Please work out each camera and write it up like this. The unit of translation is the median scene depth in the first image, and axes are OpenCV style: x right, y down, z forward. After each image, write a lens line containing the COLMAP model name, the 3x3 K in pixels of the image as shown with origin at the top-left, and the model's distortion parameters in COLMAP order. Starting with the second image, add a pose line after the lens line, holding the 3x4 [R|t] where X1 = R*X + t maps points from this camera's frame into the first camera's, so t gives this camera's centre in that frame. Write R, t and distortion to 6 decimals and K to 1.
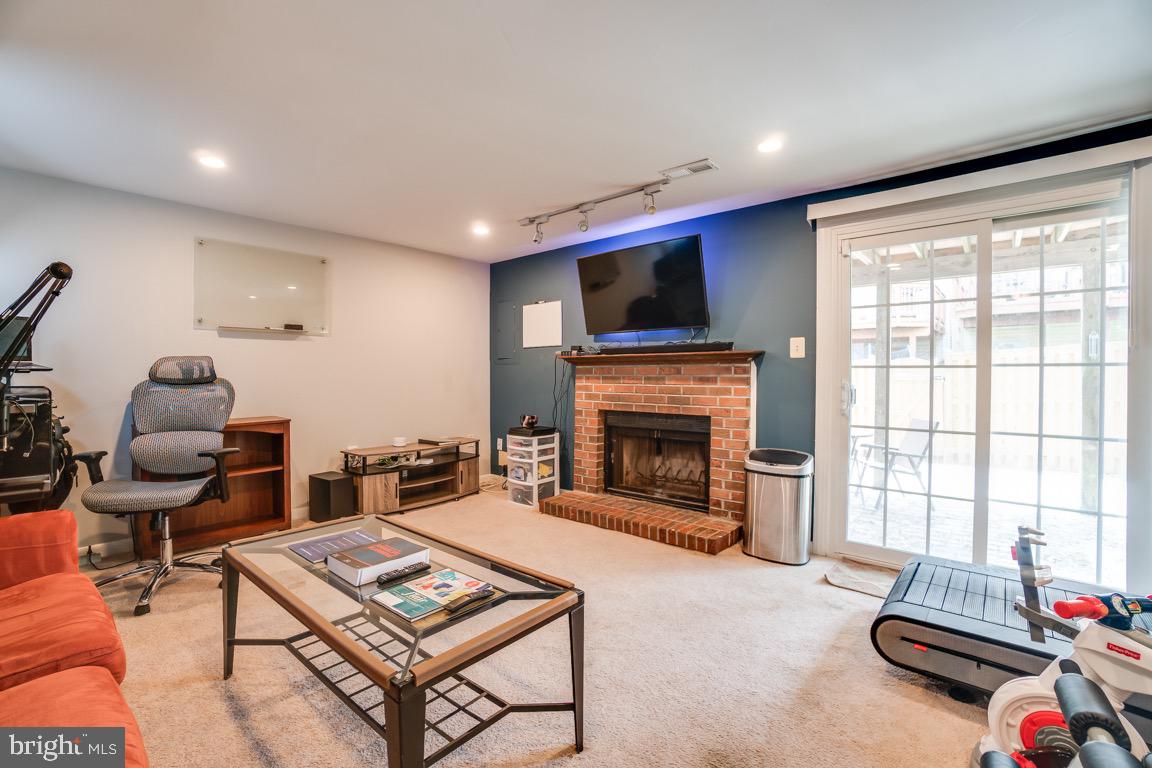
lens RADIAL K [[513.7, 0, 576.0], [0, 513.7, 384.0], [0, 0, 1]] dist [-0.001336, 0.000678]
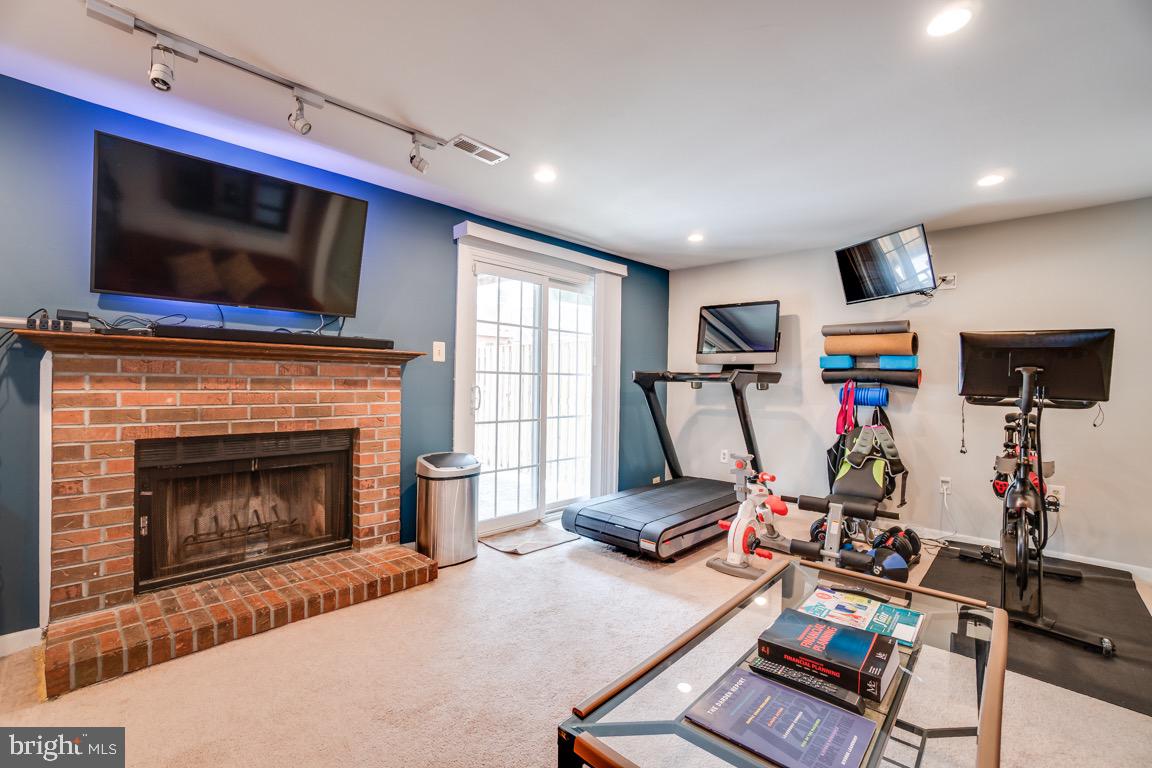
lens RADIAL K [[513.7, 0, 576.0], [0, 513.7, 384.0], [0, 0, 1]] dist [-0.001336, 0.000678]
pose [[0.062298, -0.009390, 0.998013, -0.512567], [-0.001905, 0.999953, 0.009527, -0.014899], [-0.998056, -0.002495, 0.062278, 0.592269]]
